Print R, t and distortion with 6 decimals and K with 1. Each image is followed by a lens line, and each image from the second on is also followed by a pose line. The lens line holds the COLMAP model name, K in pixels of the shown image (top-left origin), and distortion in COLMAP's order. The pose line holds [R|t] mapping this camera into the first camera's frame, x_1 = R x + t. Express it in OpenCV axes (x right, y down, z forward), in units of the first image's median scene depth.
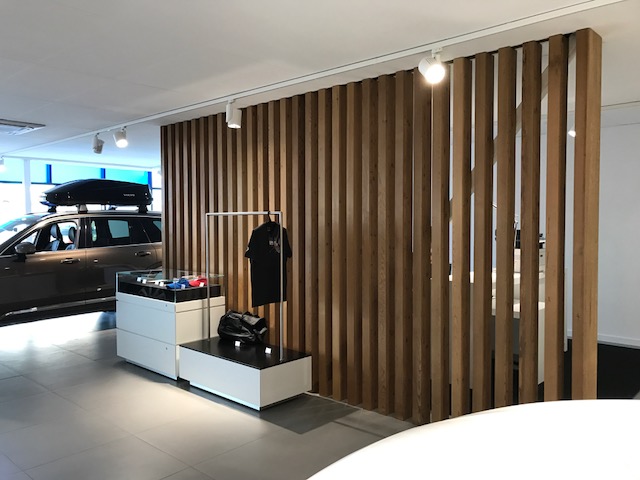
lens RADIAL K [[526.5, 0, 320.9], [0, 526.5, 243.7], [0, 0, 1]] dist [0.017692, 0.015066]
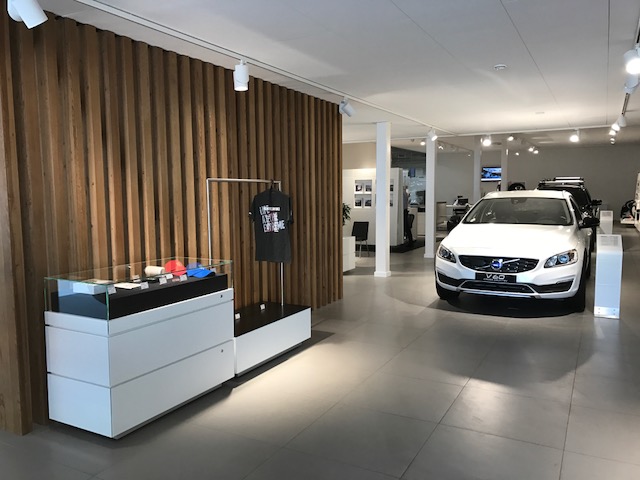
lens RADIAL K [[526.5, 0, 320.3], [0, 526.5, 238.0], [0, 0, 1]] dist [0.017692, 0.015066]
pose [[-0.239737, -0.090536, 0.966607, -1.101820], [0.052812, 0.992952, 0.106101, -0.045635], [-0.969400, 0.076484, -0.233266, 1.055627]]
